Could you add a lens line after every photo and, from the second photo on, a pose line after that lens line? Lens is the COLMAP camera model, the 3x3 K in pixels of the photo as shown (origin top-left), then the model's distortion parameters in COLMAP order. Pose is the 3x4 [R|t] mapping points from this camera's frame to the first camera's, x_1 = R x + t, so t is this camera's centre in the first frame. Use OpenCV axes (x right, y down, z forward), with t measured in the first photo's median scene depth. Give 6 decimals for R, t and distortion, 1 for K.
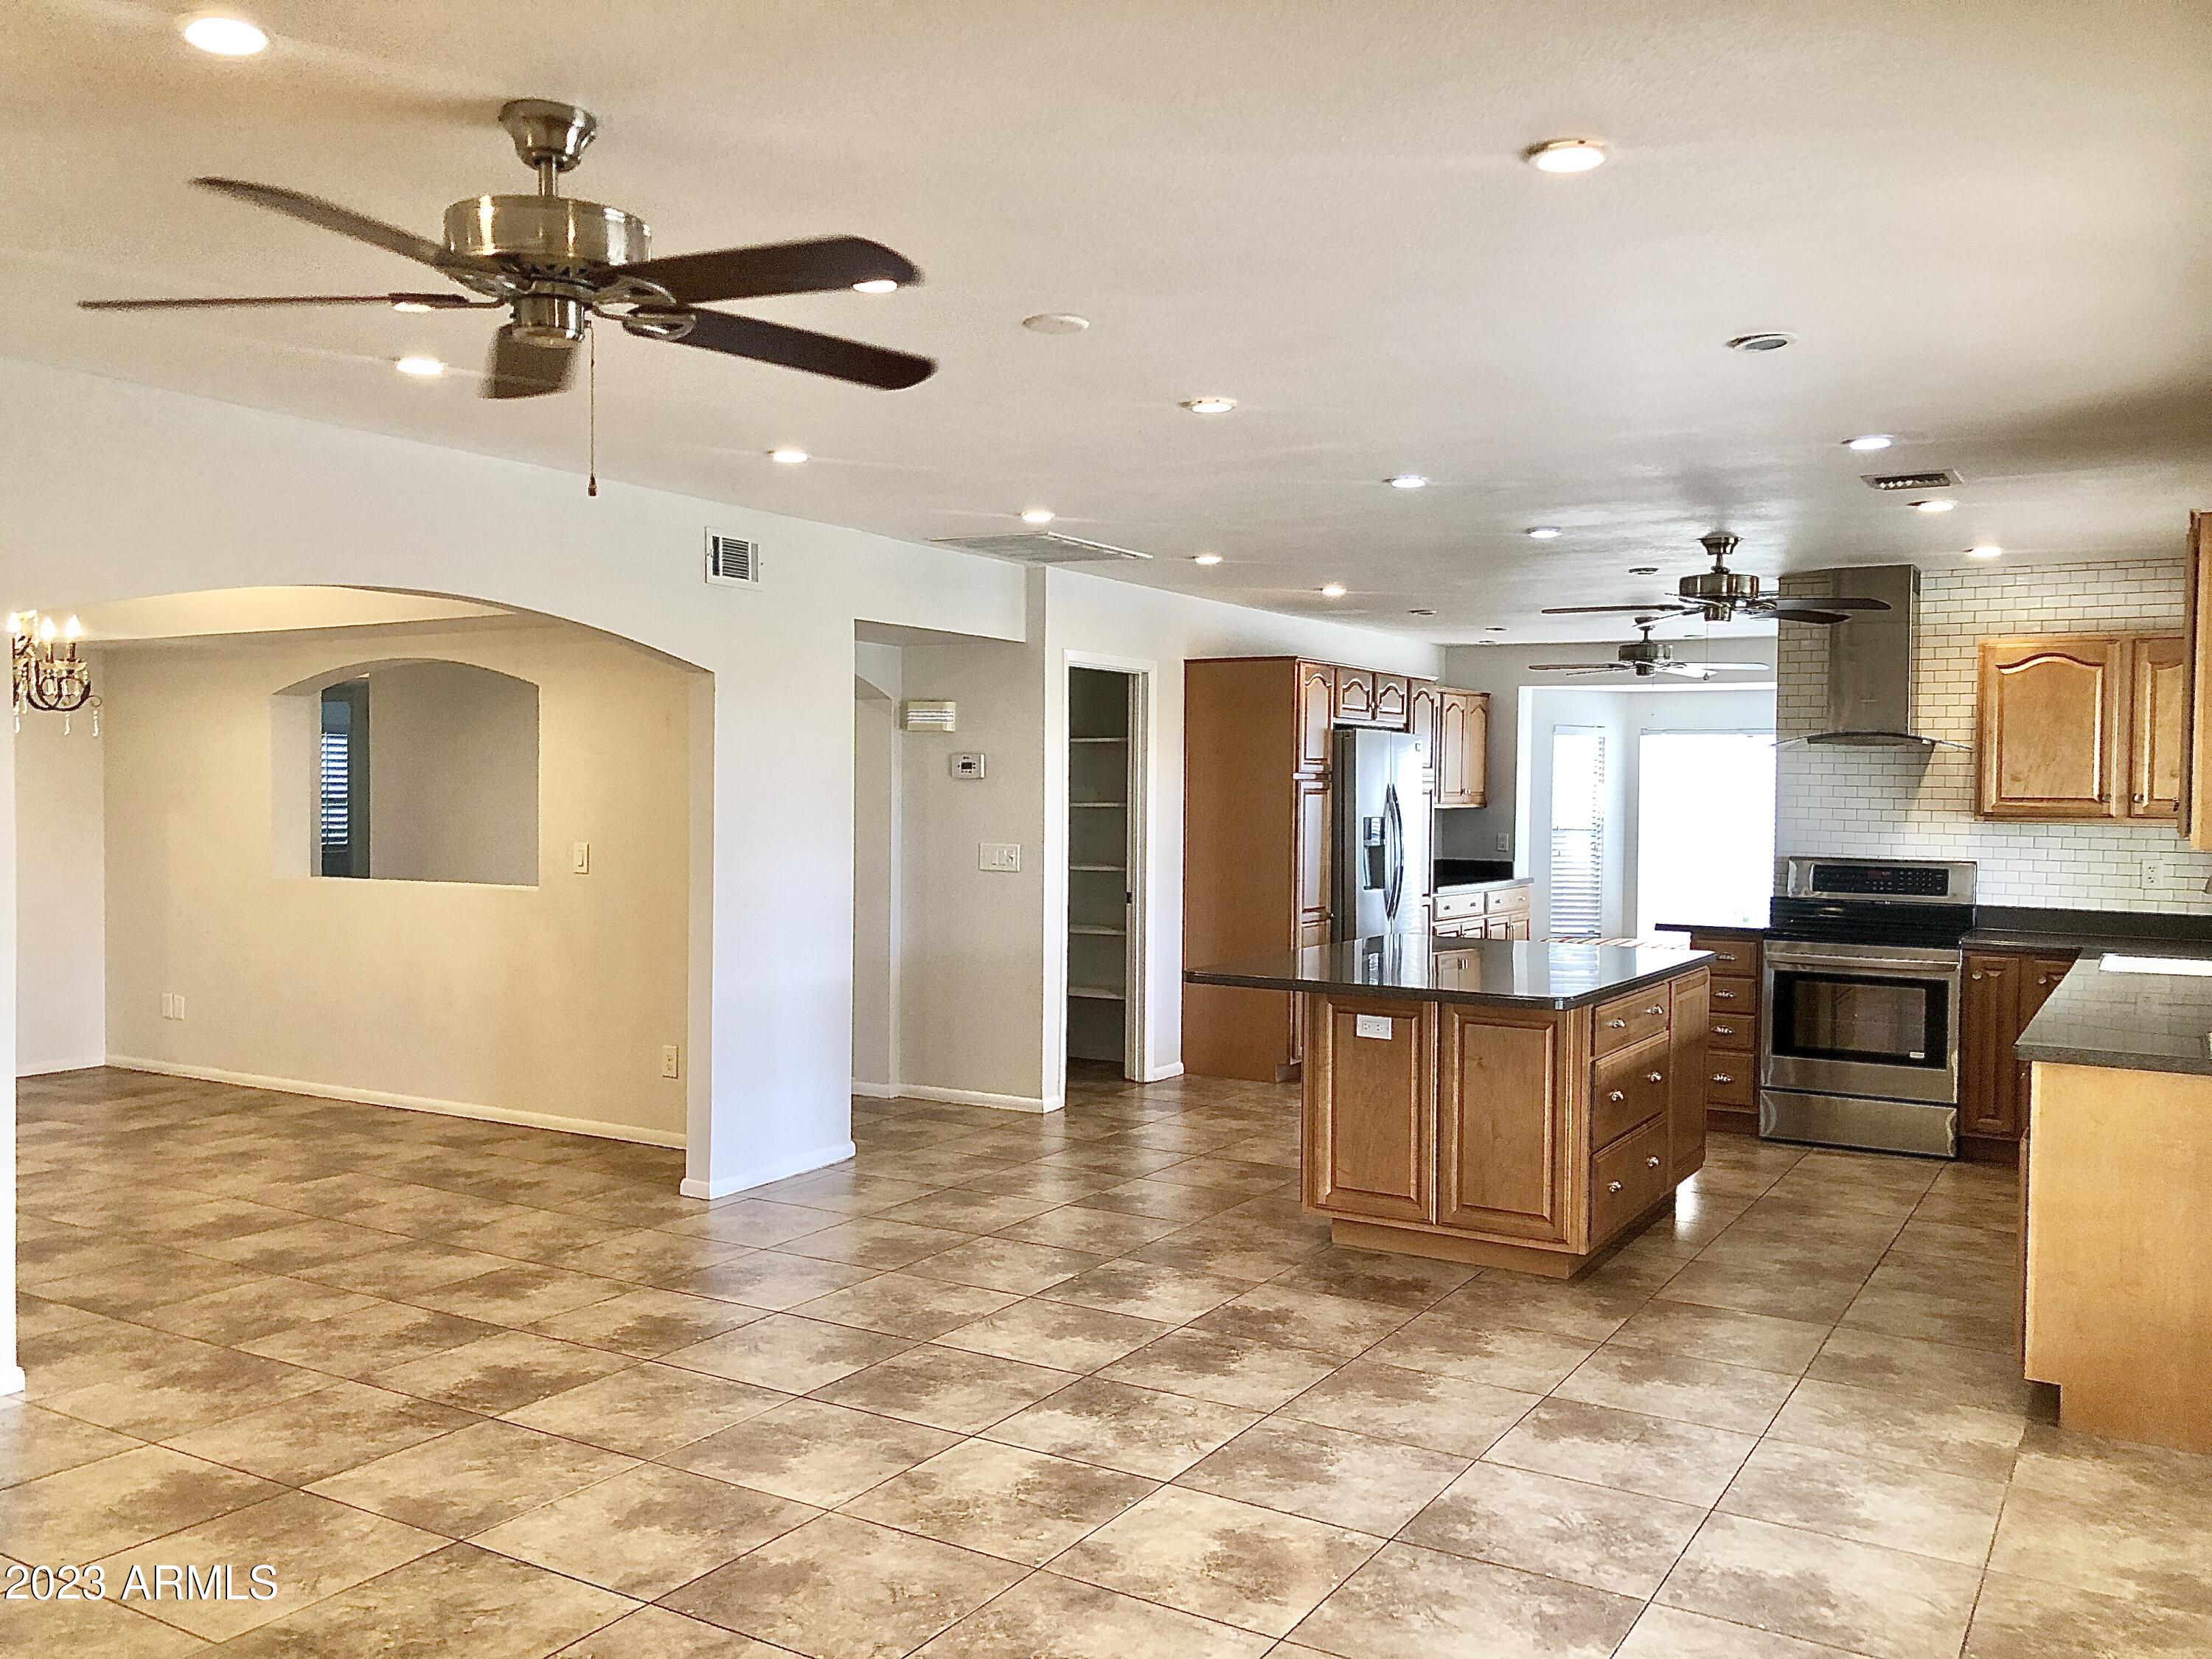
lens RADIAL K [[1766.0, 0, 1106.0], [0, 1766.0, 829.5], [0, 0, 1]] dist [0.030776, 0.000207]
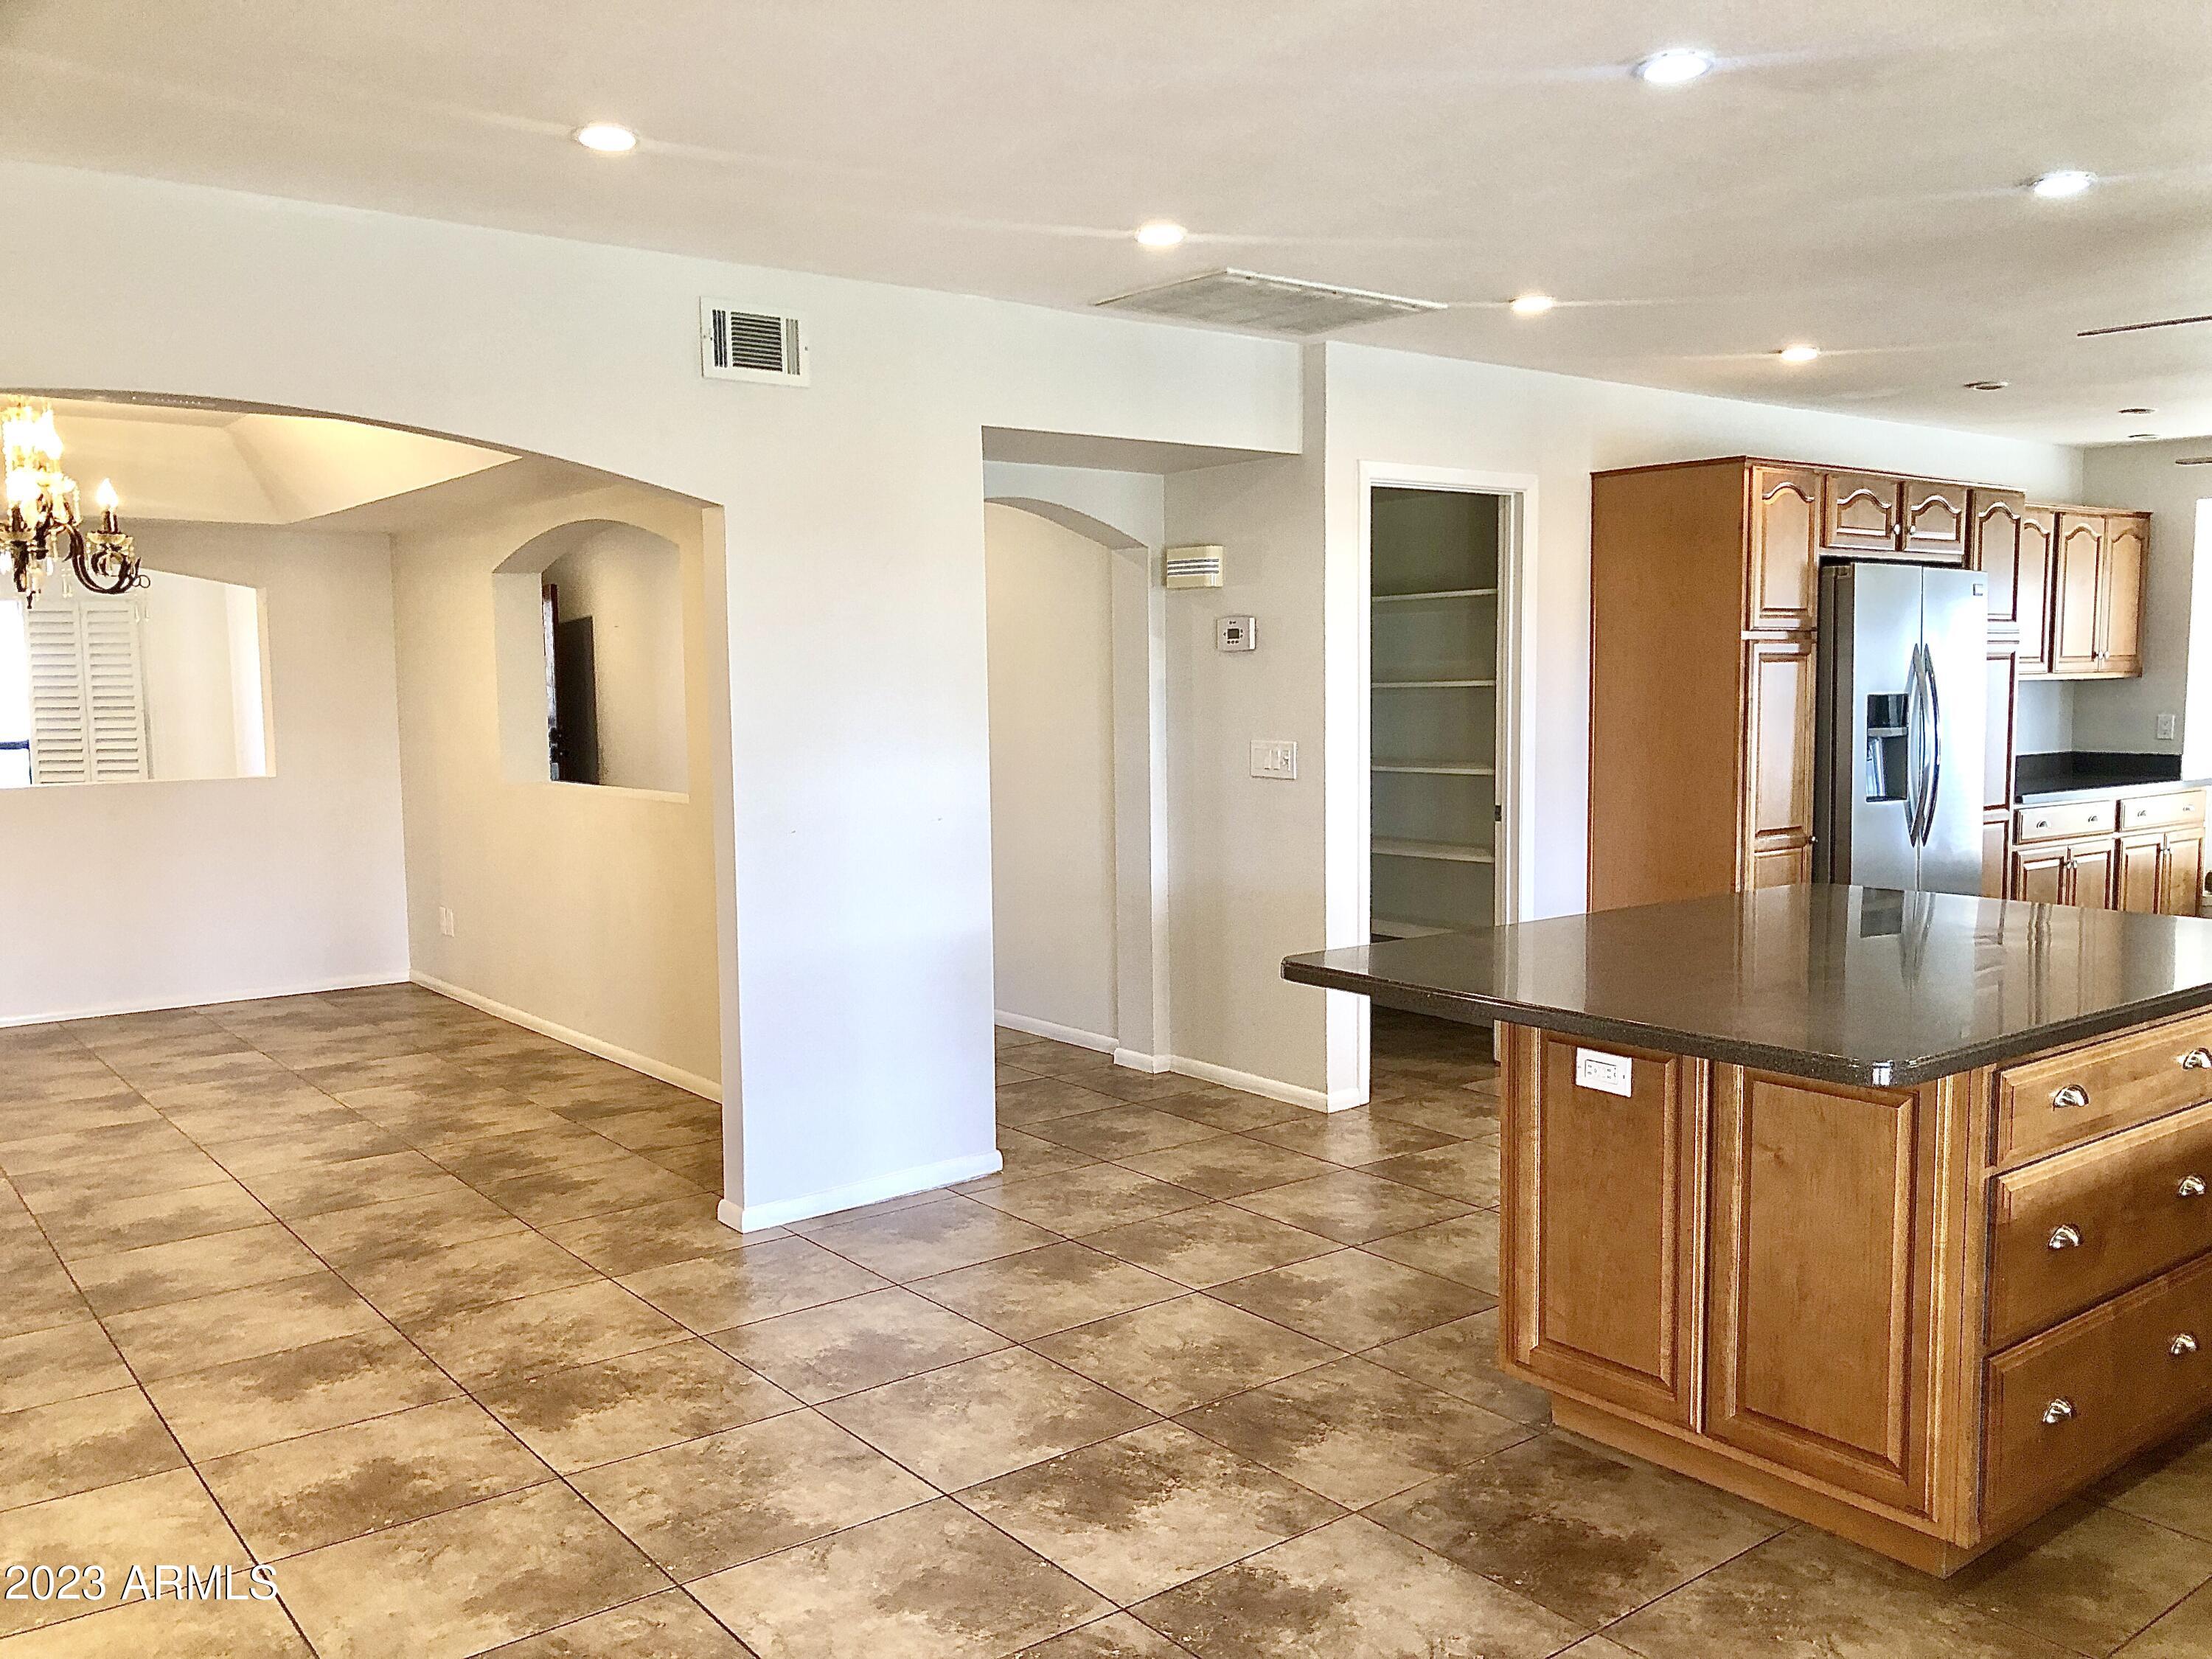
lens RADIAL K [[1826.7, 0, 1135.3], [0, 1826.7, 831.6], [0, 0, 1]] dist [0.004950, 0.013900]
pose [[0.937770, 0.011272, -0.347075, 0.184948], [0.011126, 0.997985, 0.062473, -0.002066], [0.347079, -0.062447, 0.935754, 0.354696]]
